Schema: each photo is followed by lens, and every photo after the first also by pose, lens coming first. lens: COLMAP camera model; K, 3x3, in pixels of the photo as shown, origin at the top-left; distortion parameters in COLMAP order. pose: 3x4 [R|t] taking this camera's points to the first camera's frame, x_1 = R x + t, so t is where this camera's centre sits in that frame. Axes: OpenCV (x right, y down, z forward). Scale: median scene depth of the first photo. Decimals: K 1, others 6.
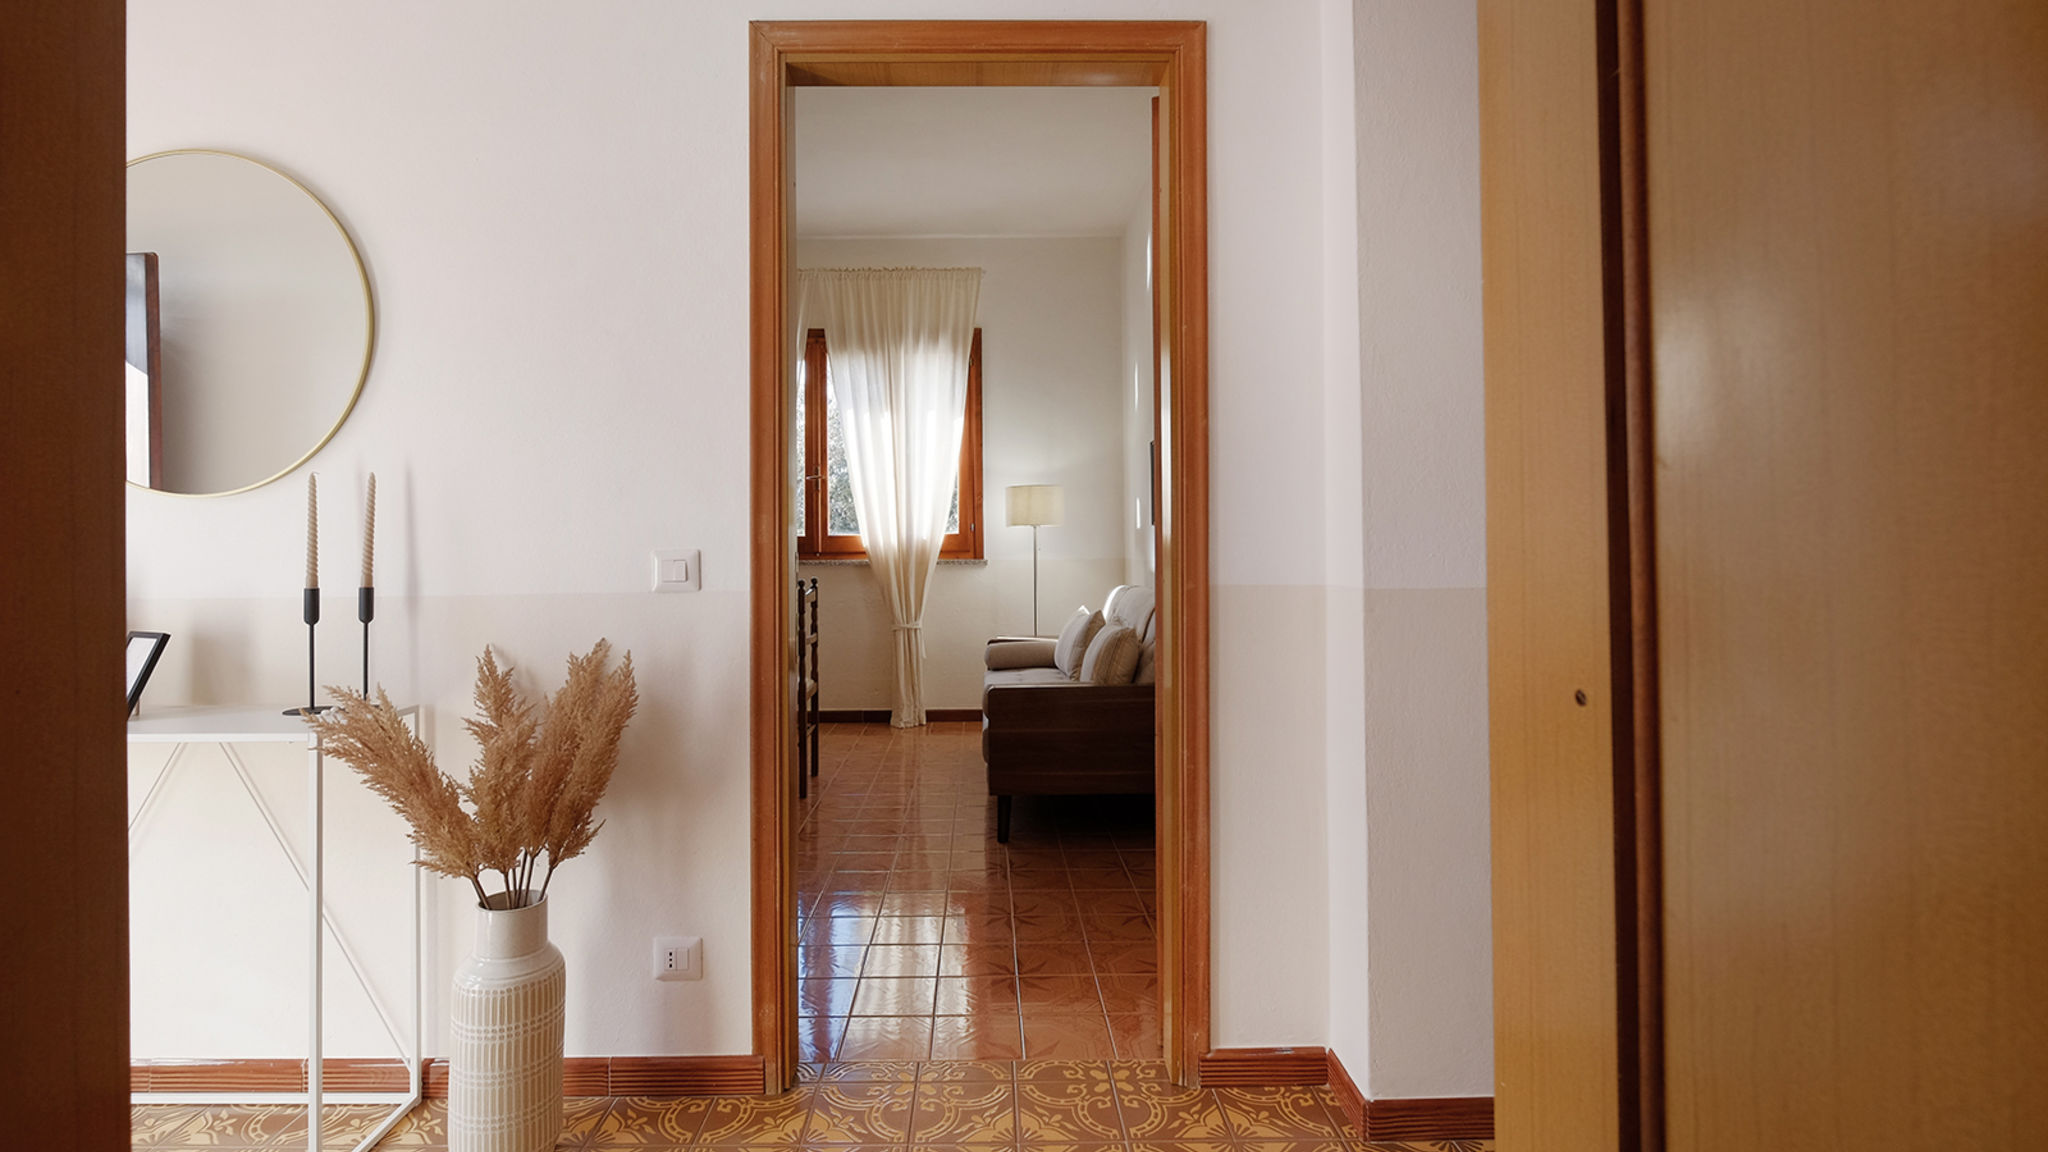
lens RADIAL K [[930.5, 0, 1009.8], [0, 930.5, 528.5], [0, 0, 1]] dist [-0.001919, -0.000003]
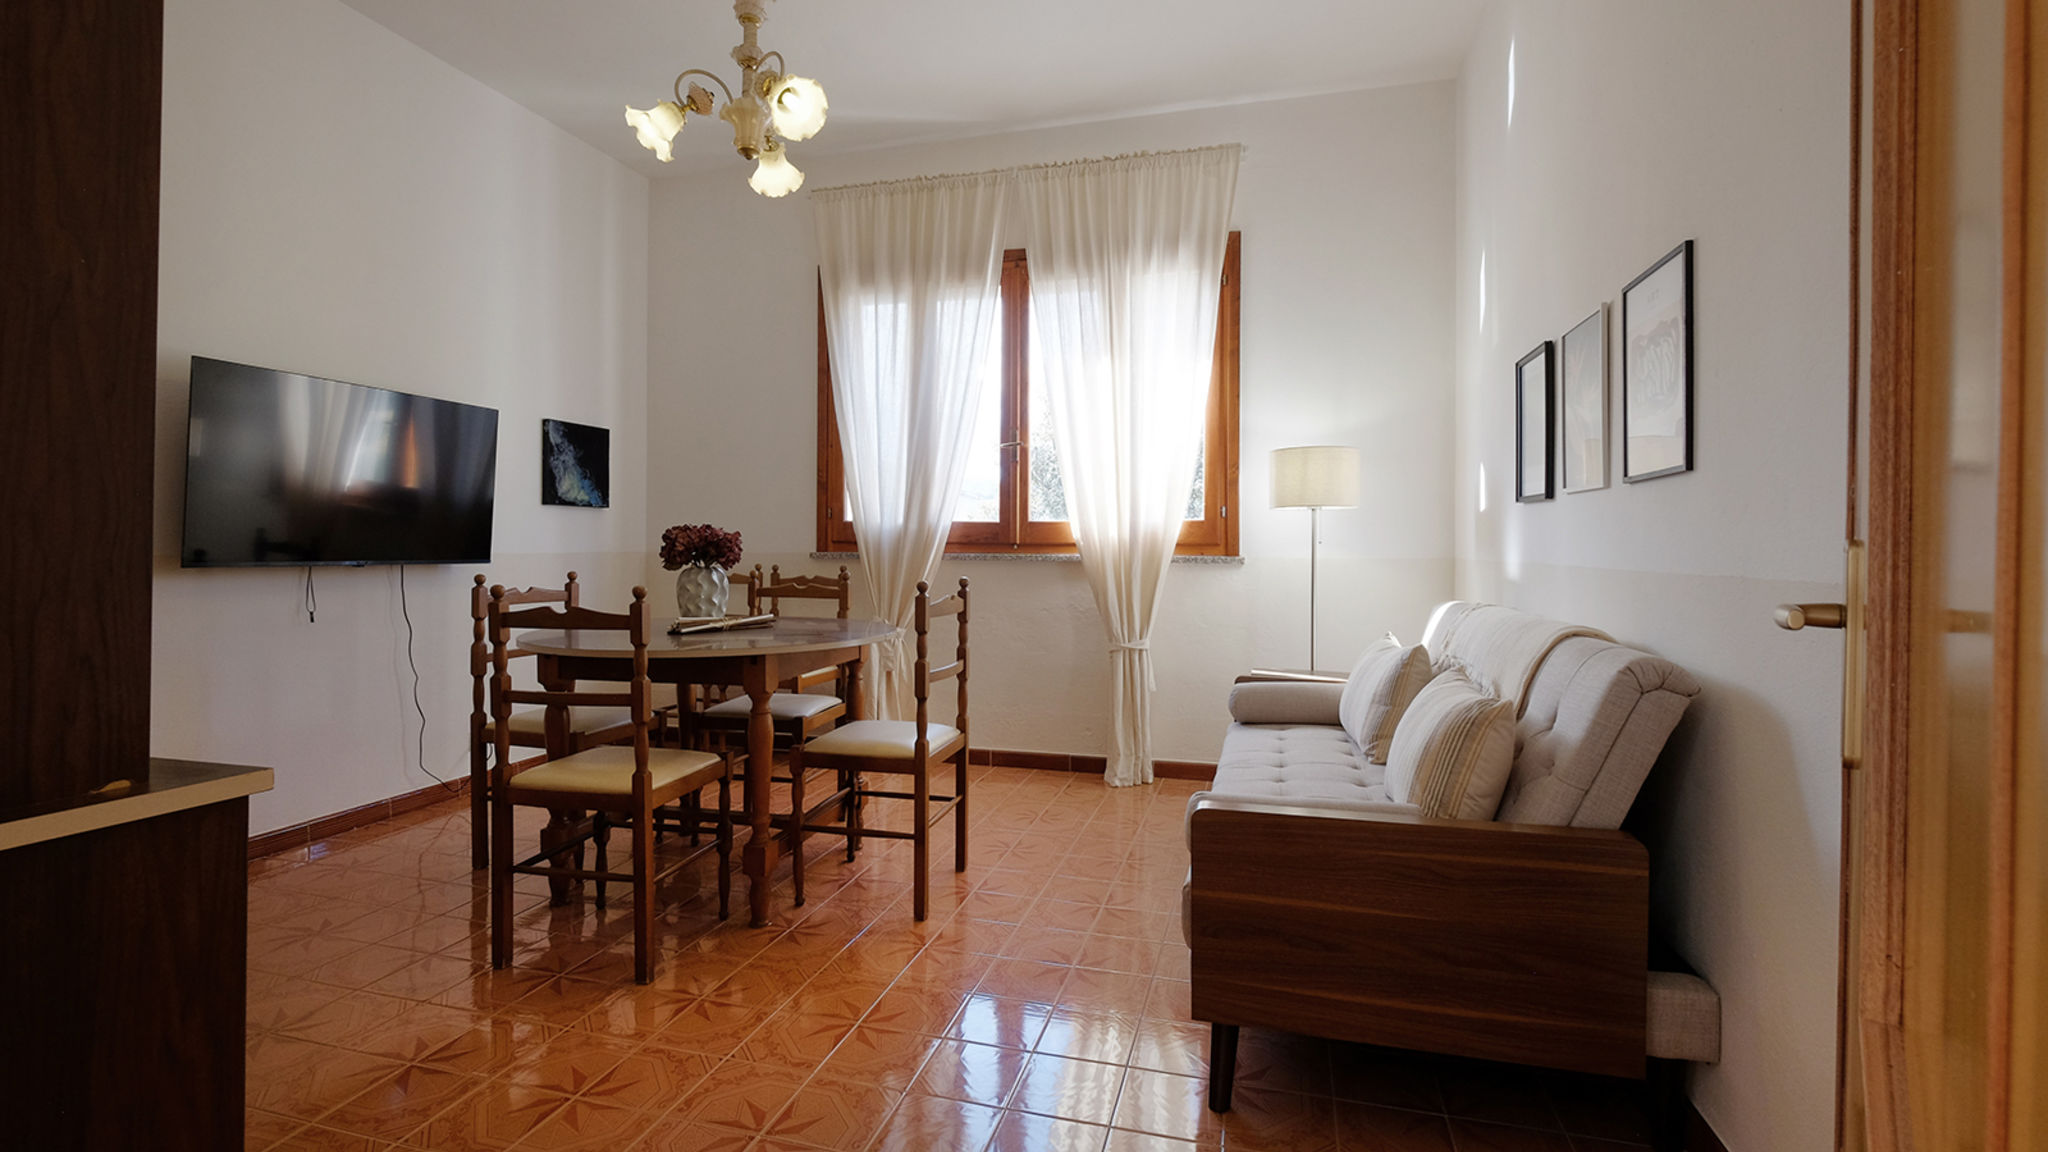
lens RADIAL K [[908.1, 0, 1021.1], [0, 908.1, 554.2], [0, 0, 1]] dist [-0.000537, -0.000019]
pose [[0.955273, 0.015100, -0.295340, 0.042031], [-0.006325, 0.999510, 0.030645, 0.025782], [0.295658, -0.027406, 0.954901, 0.665592]]
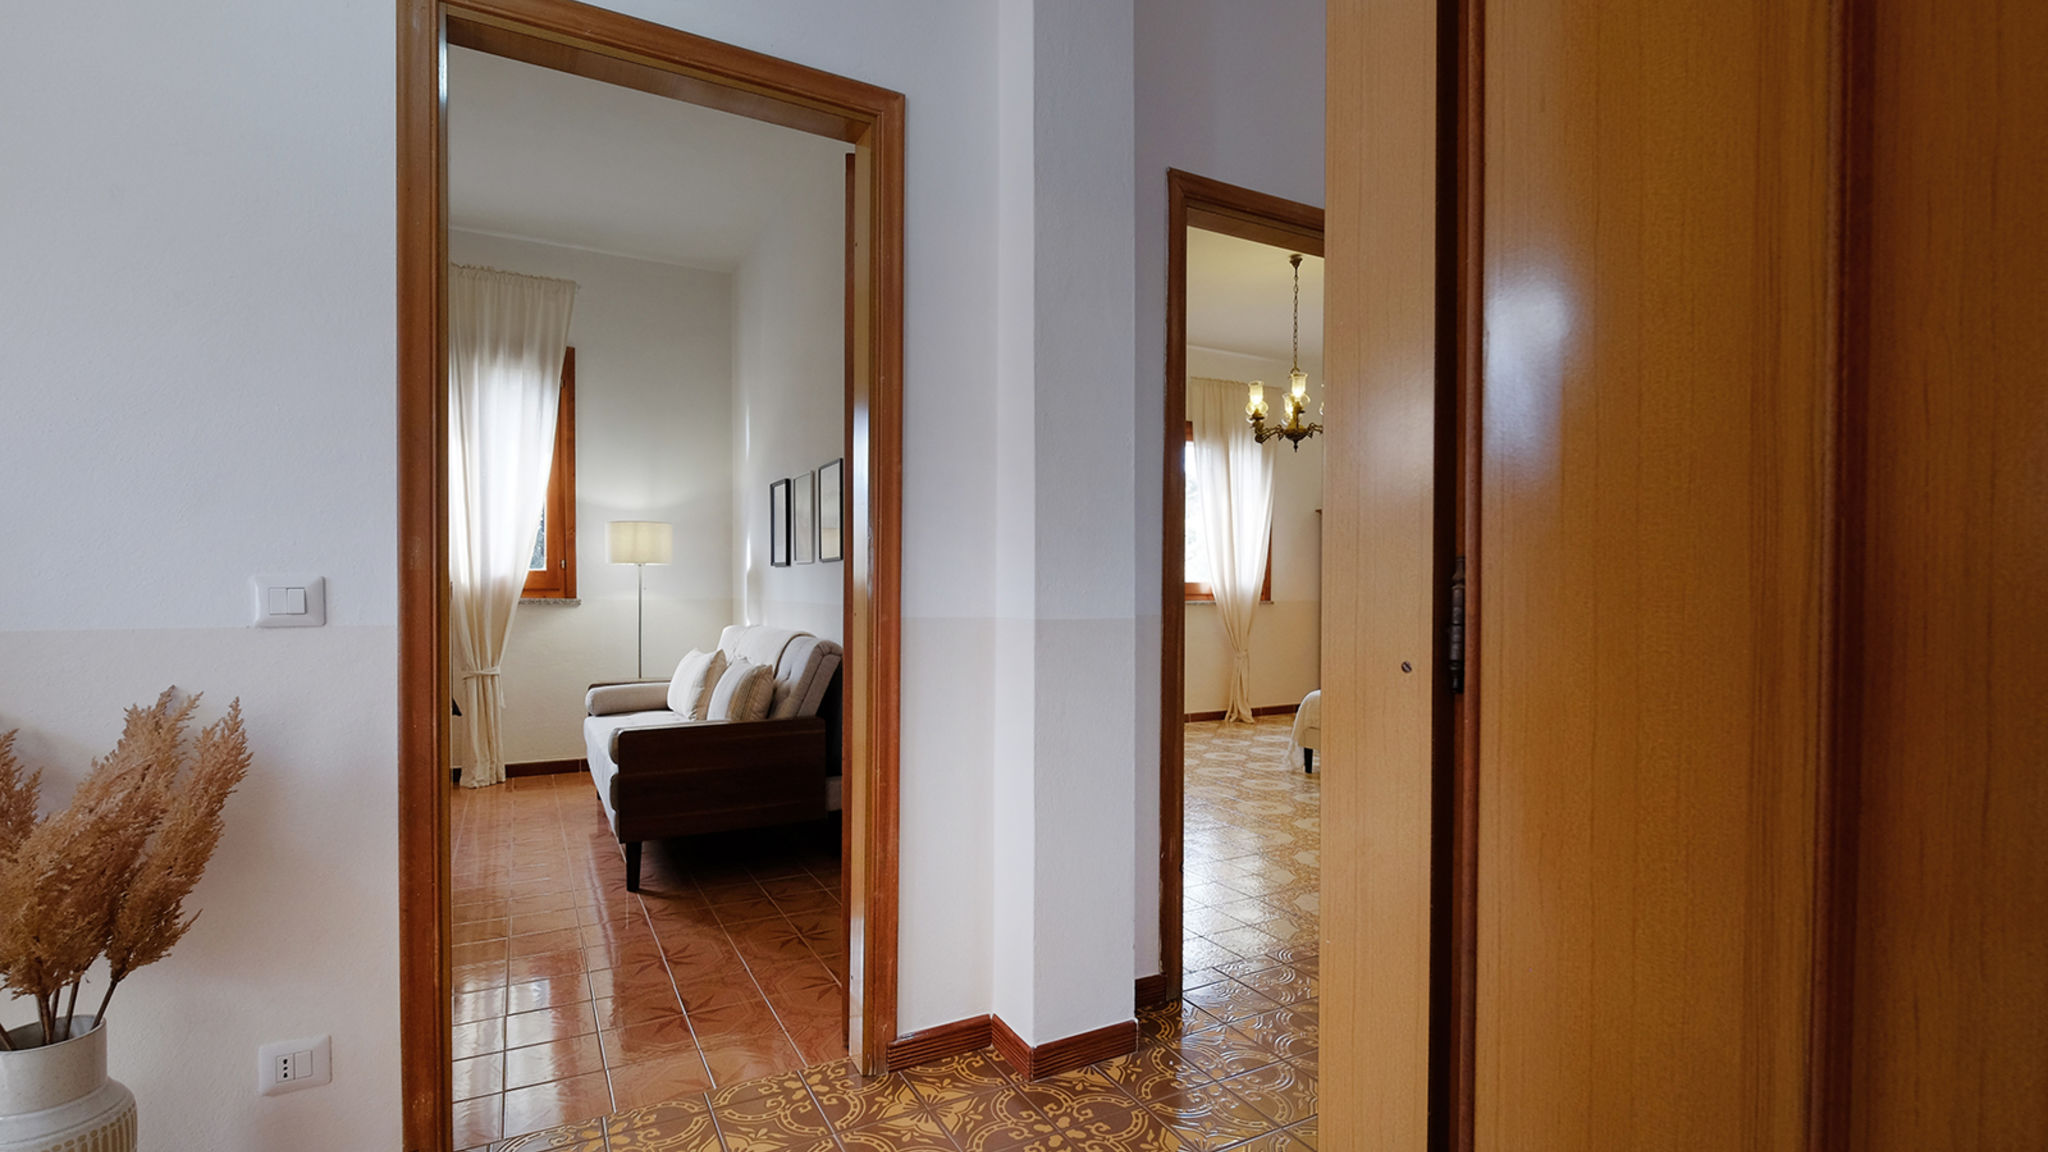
lens RADIAL K [[899.3, 0, 1020.7], [0, 899.3, 598.2], [0, 0, 1]] dist [-0.000164, -0.000049]
pose [[0.888855, 0.008429, 0.458111, -0.104444], [-0.020666, 0.999551, 0.021704, 0.008611], [-0.457722, -0.028759, 0.888630, -0.002096]]
